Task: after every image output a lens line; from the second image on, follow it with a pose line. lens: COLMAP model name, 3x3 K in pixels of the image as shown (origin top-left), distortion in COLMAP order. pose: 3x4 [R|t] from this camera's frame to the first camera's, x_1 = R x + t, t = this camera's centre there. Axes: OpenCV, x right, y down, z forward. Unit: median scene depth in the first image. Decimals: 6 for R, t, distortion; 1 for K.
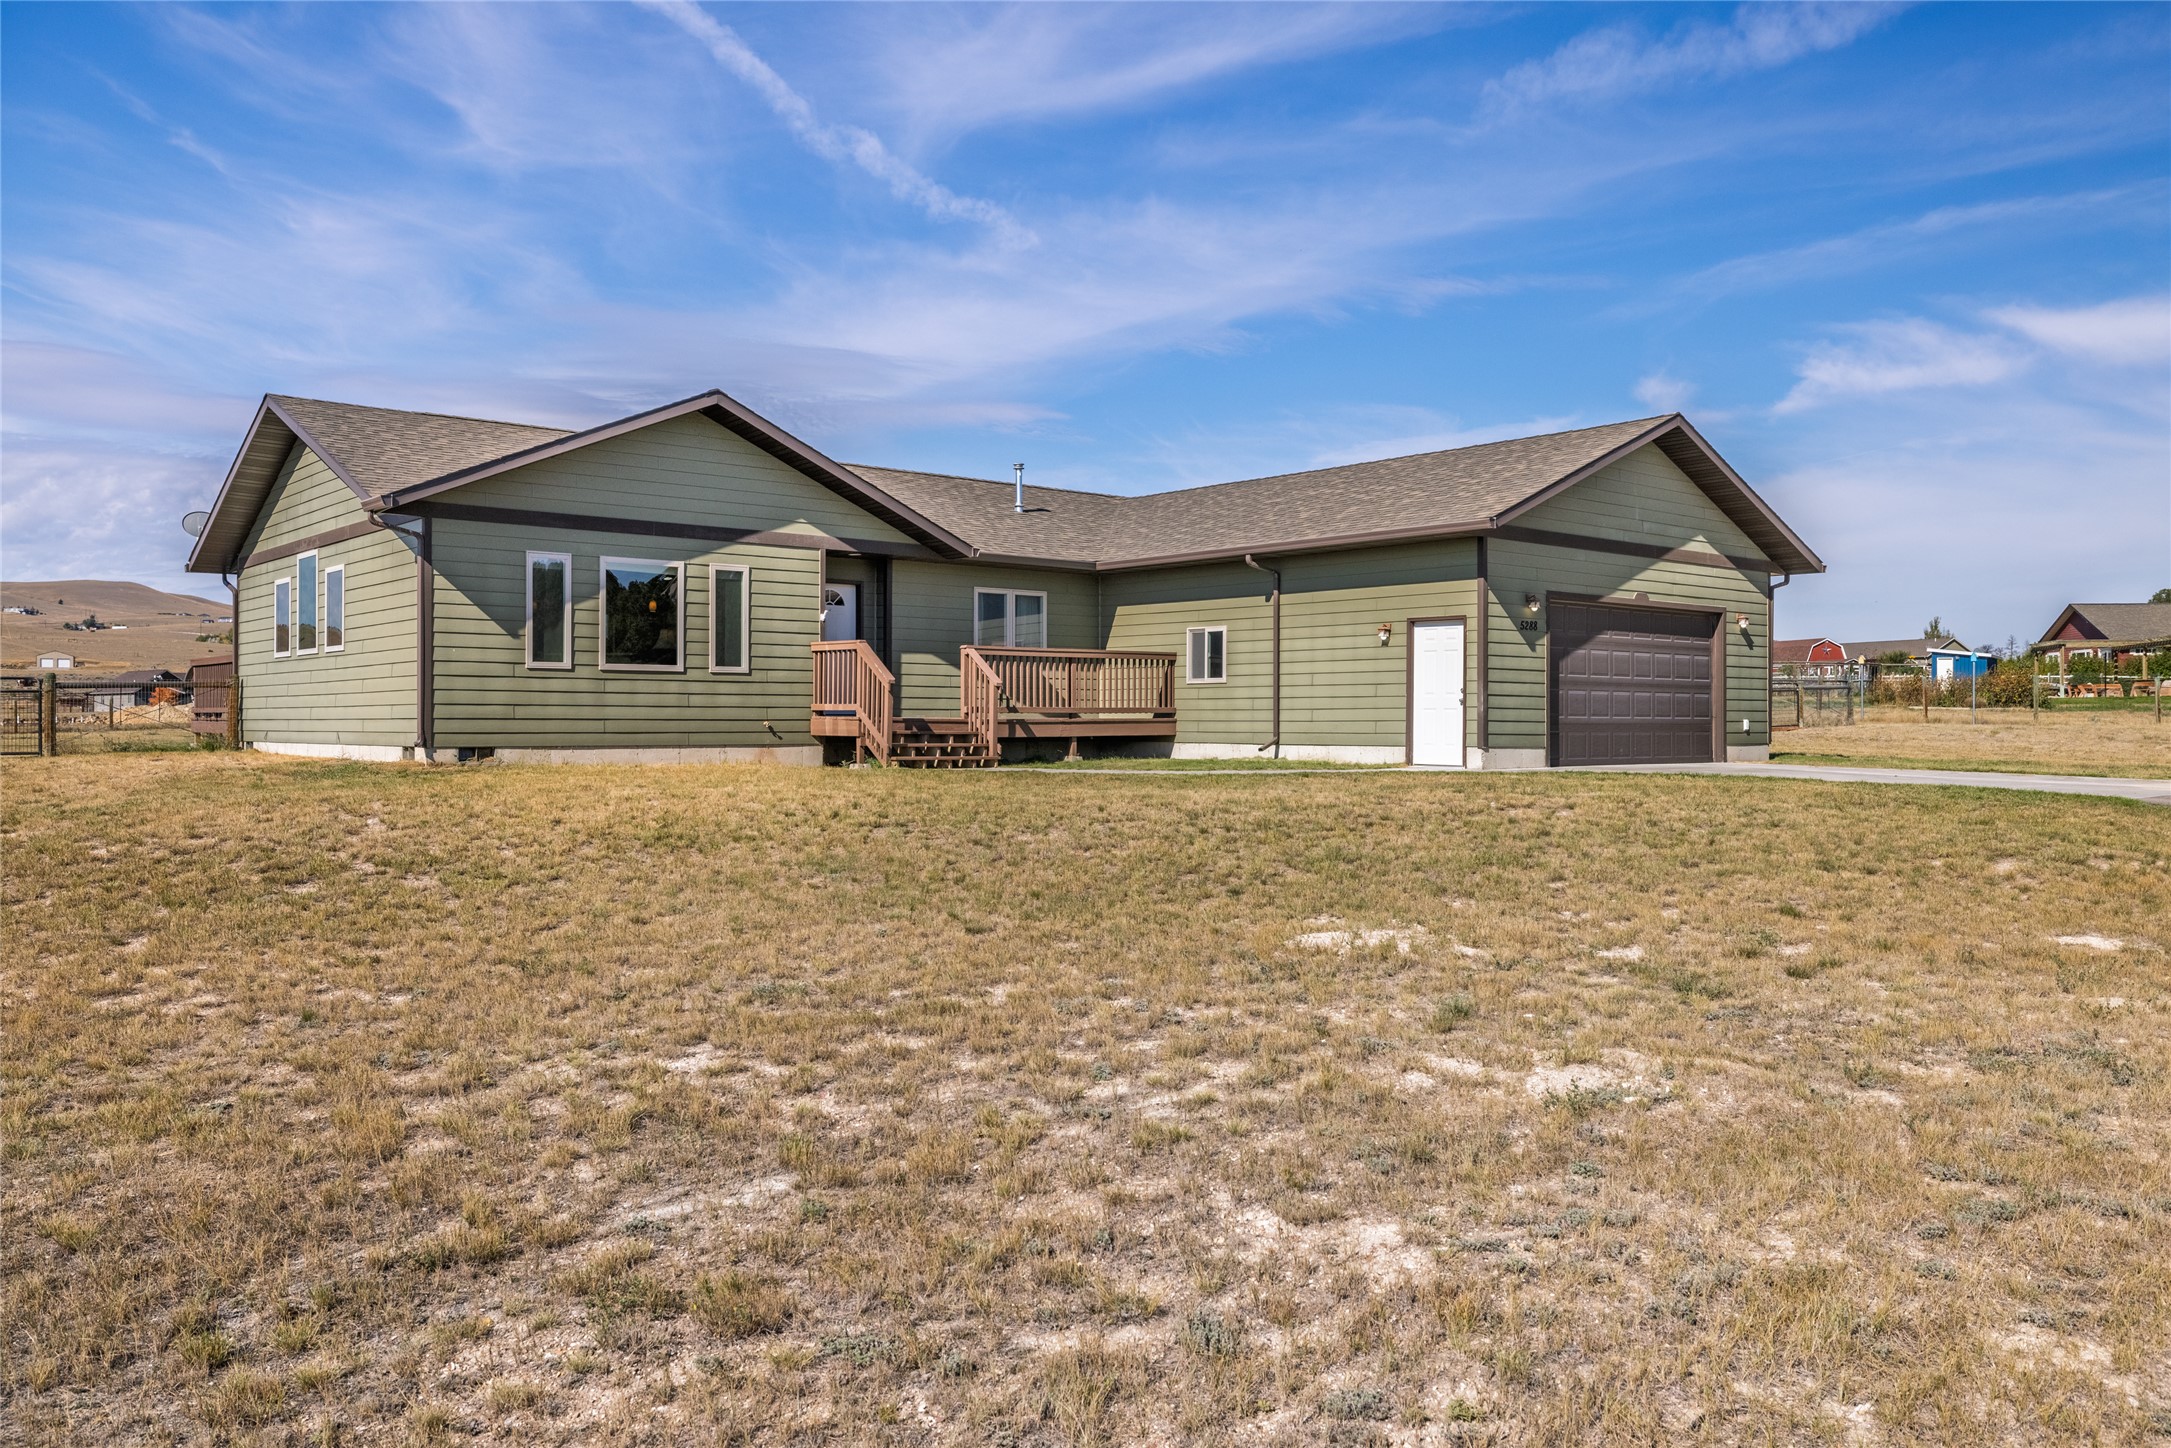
lens RADIAL K [[1620.4, 0, 1093.4], [0, 1620.4, 778.6], [0, 0, 1]] dist [-0.006324, -0.001678]
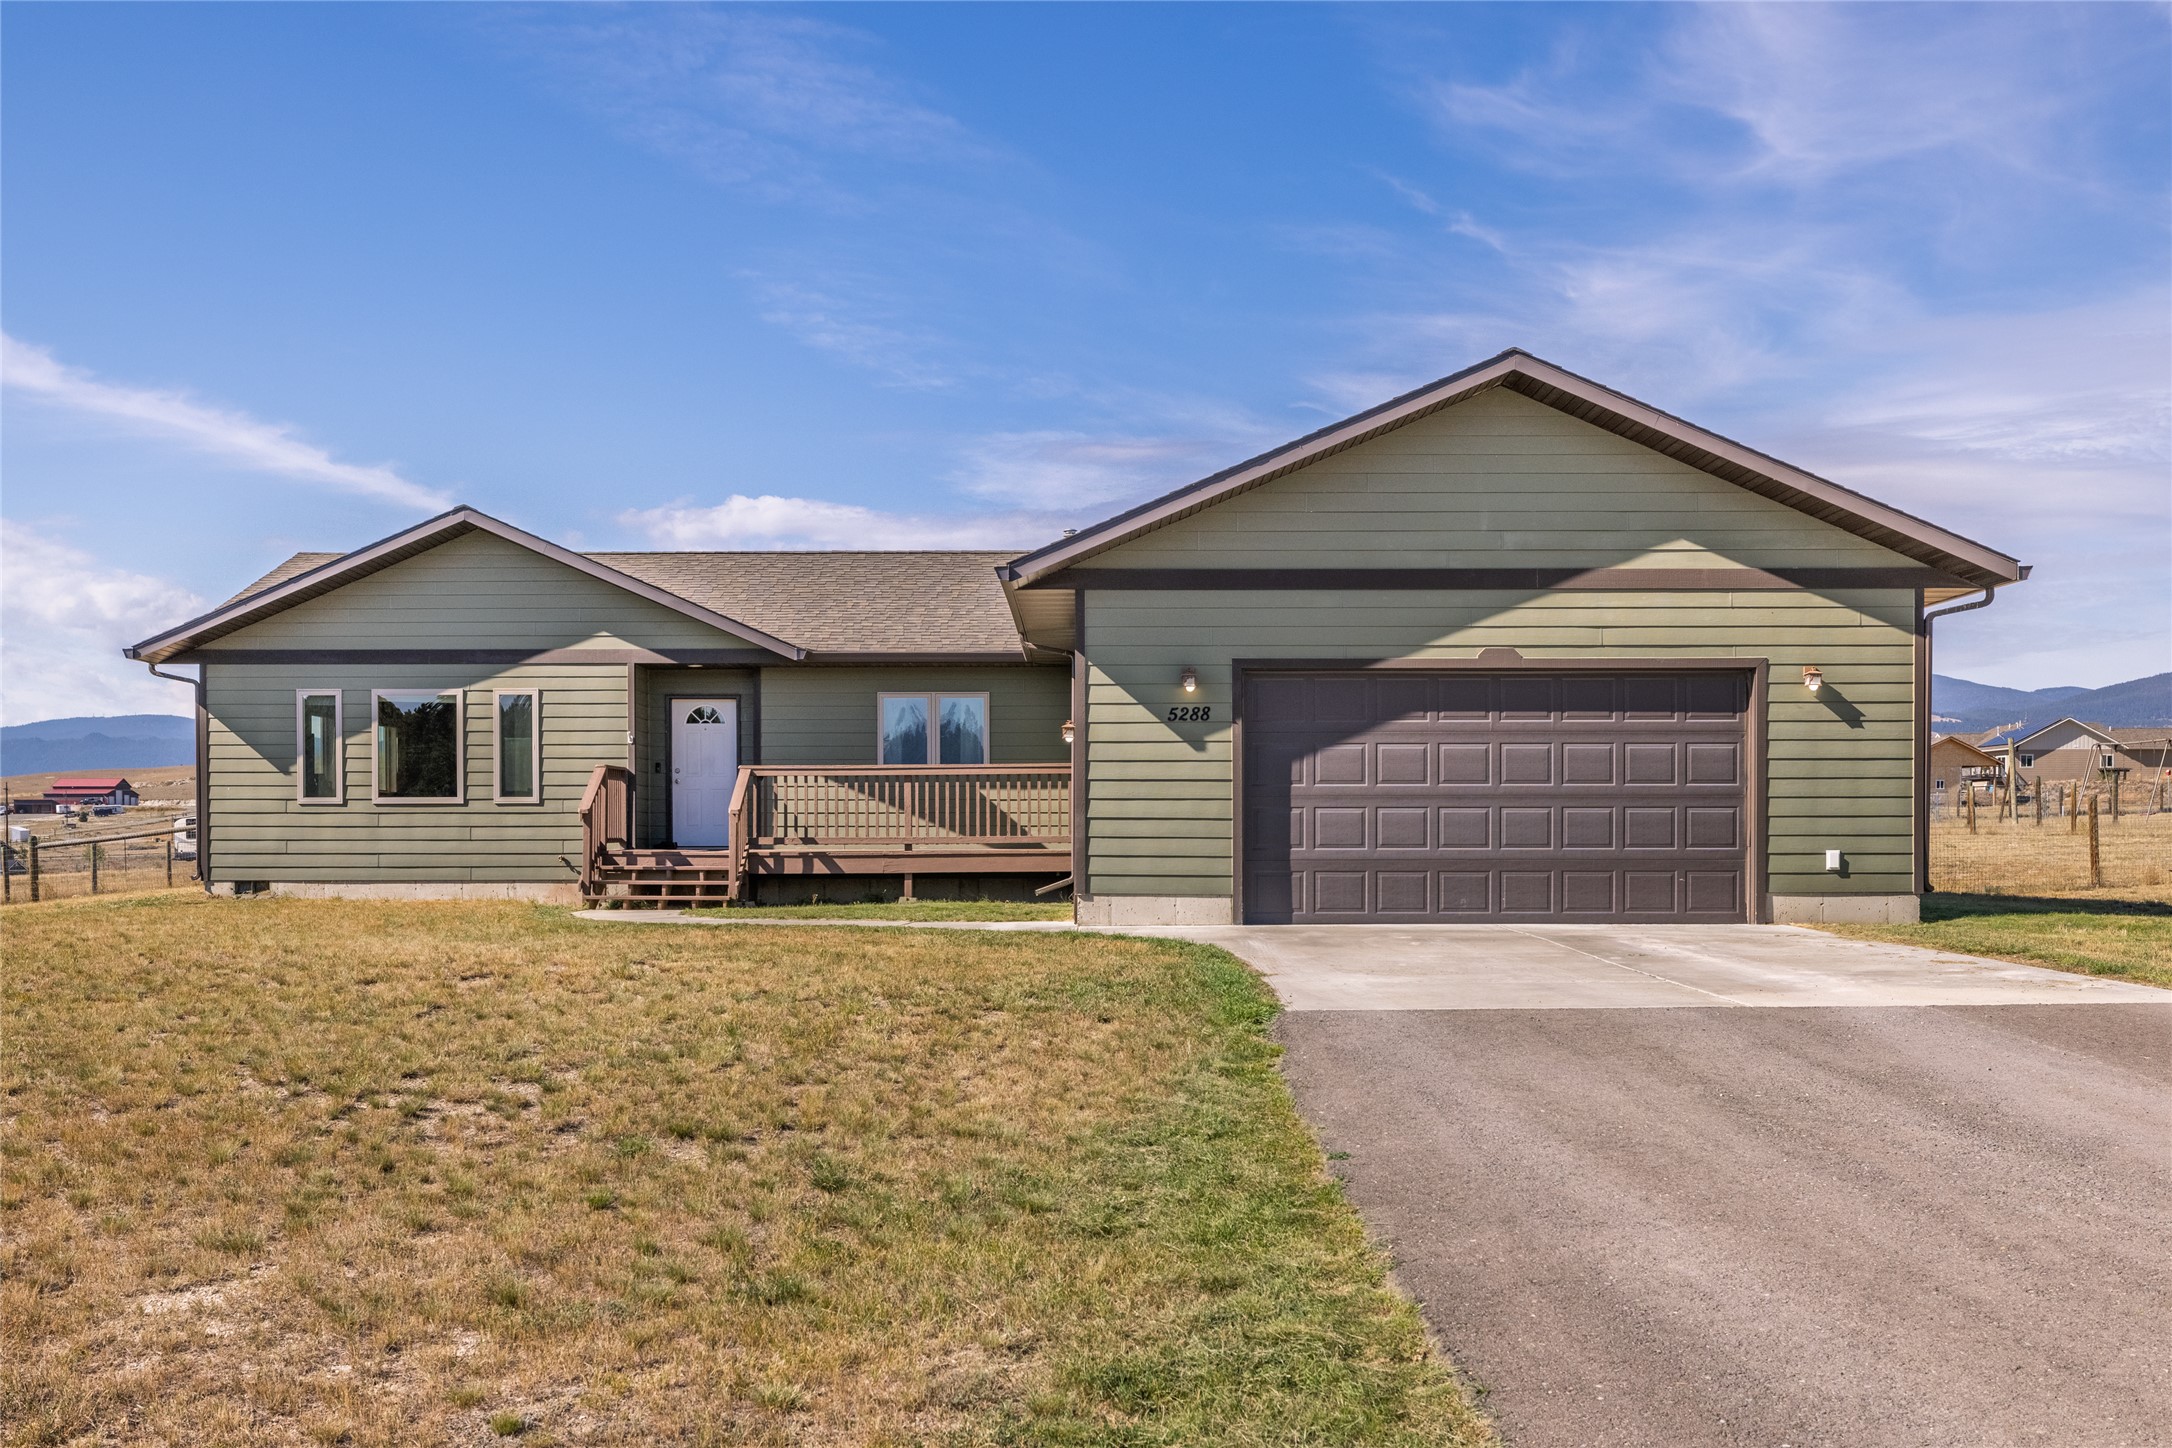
lens RADIAL K [[1923.6, 0, 1080.6], [0, 1923.6, 916.3], [0, 0, 1]] dist [0.001681, 0.000917]
pose [[0.763536, 0.021151, -0.645419, 0.750316], [-0.018633, 0.999769, 0.010721, -0.018108], [0.645497, 0.003841, 0.763754, 0.360482]]
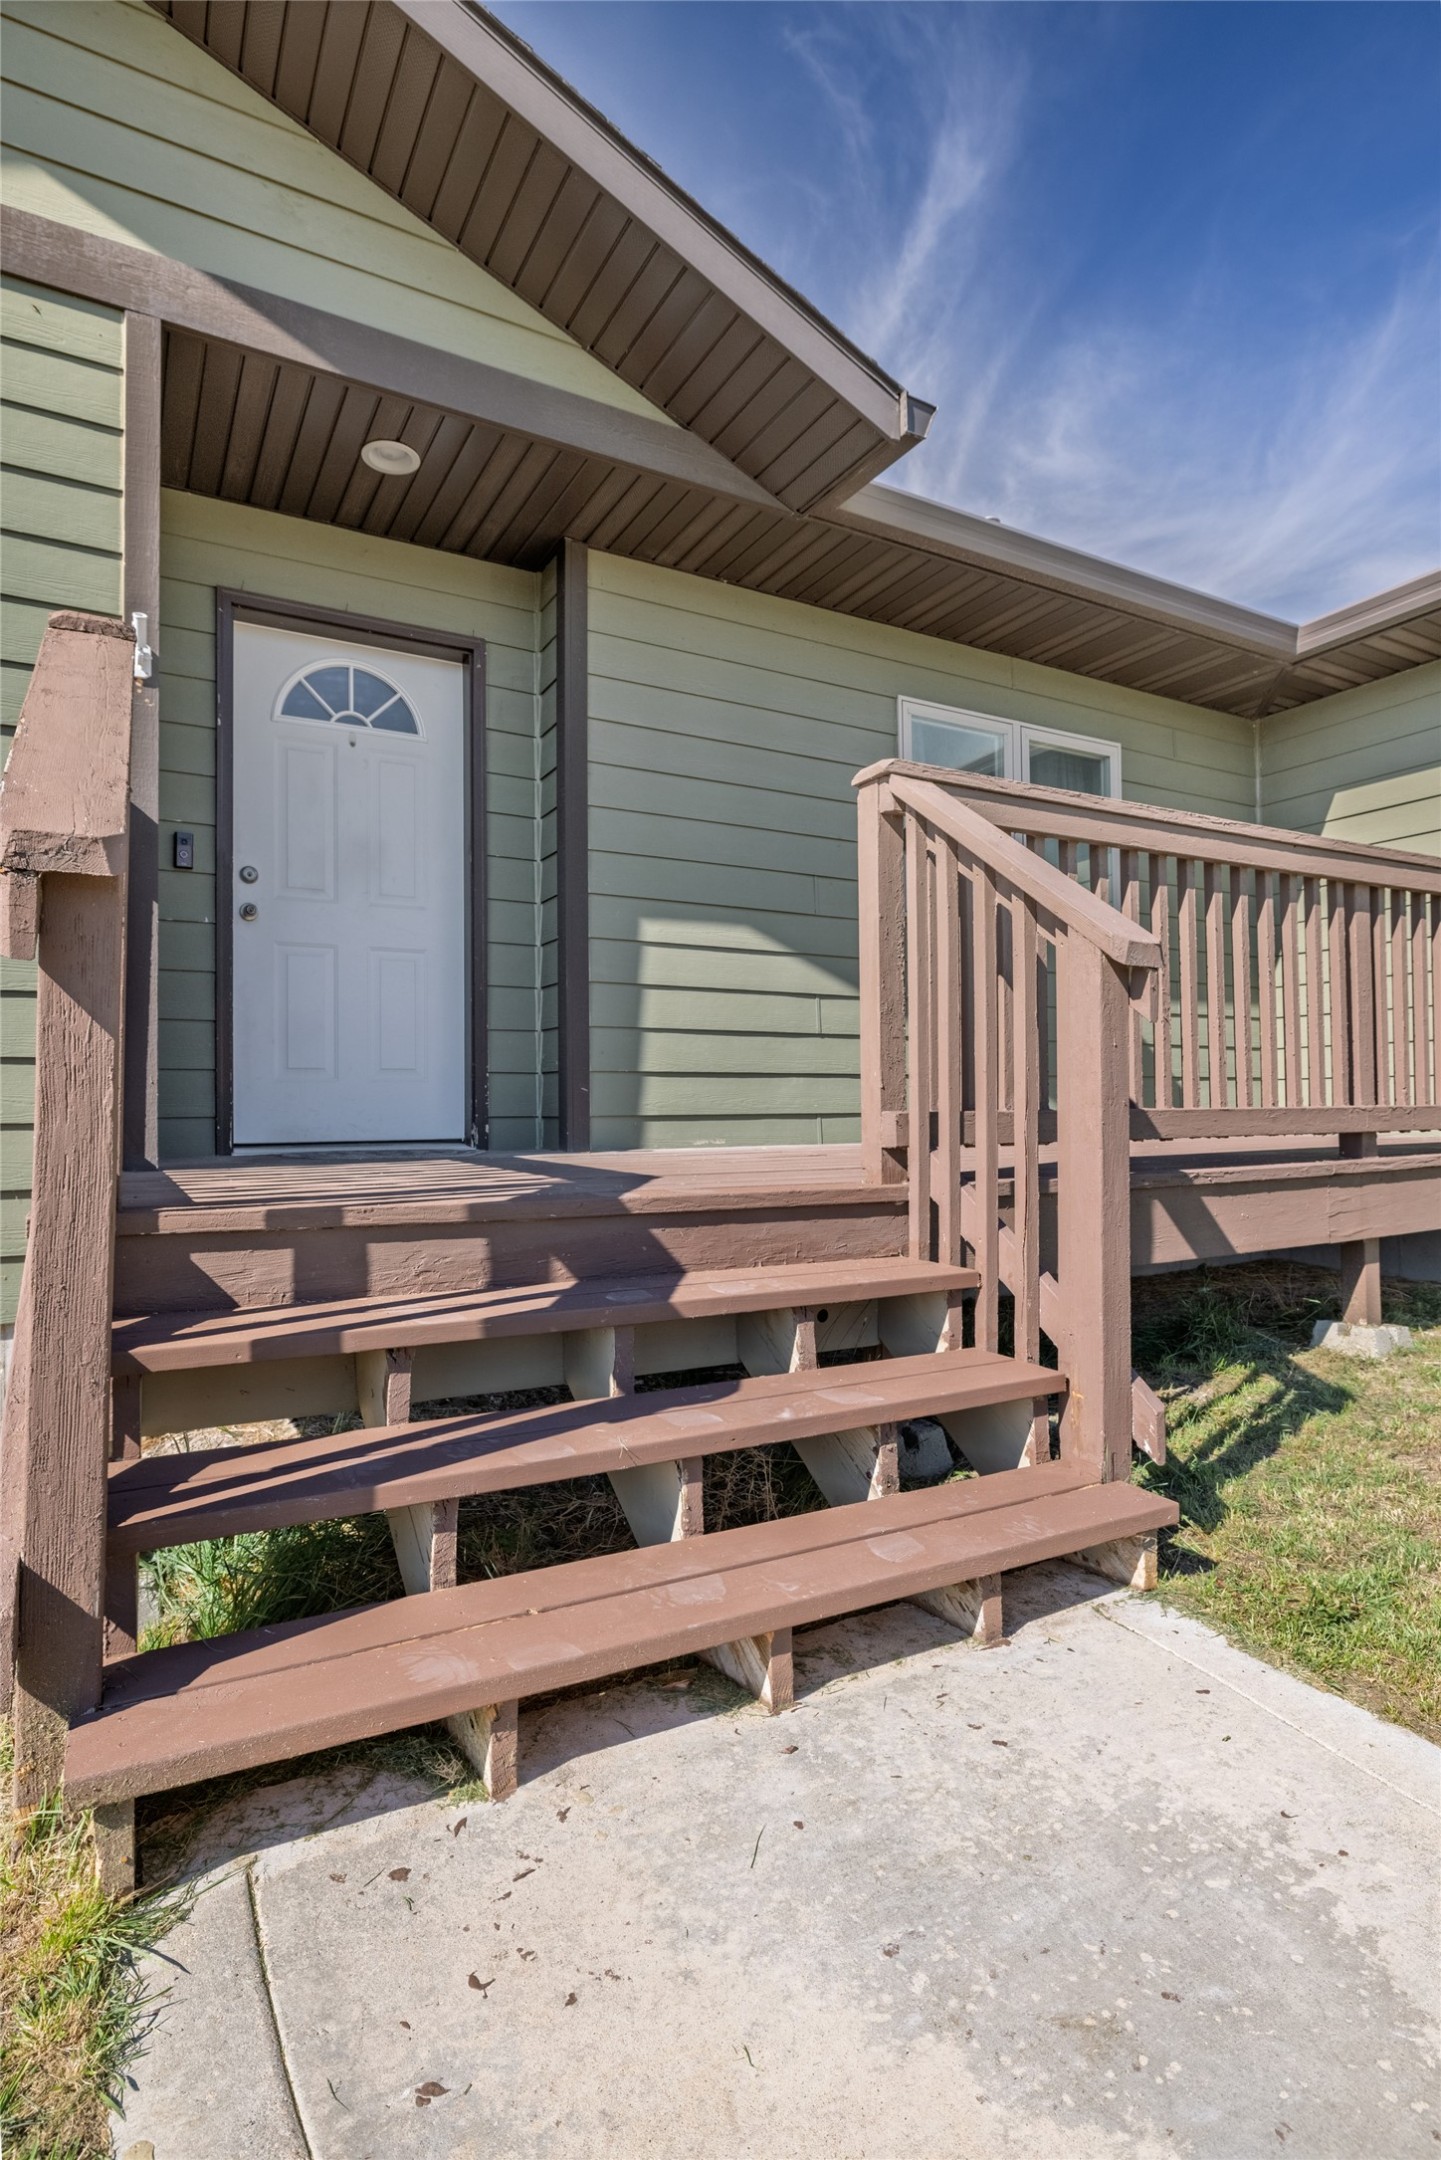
lens RADIAL K [[1099.4, 0, 720.5], [0, 1099.4, 1080.0], [0, 0, 1]] dist [-0.001966, -0.000417]
pose [[0.979277, -0.013297, -0.202089, -0.076465], [0.002114, 0.998459, -0.055455, -0.044097], [0.202515, 0.053878, 0.977796, 0.929832]]
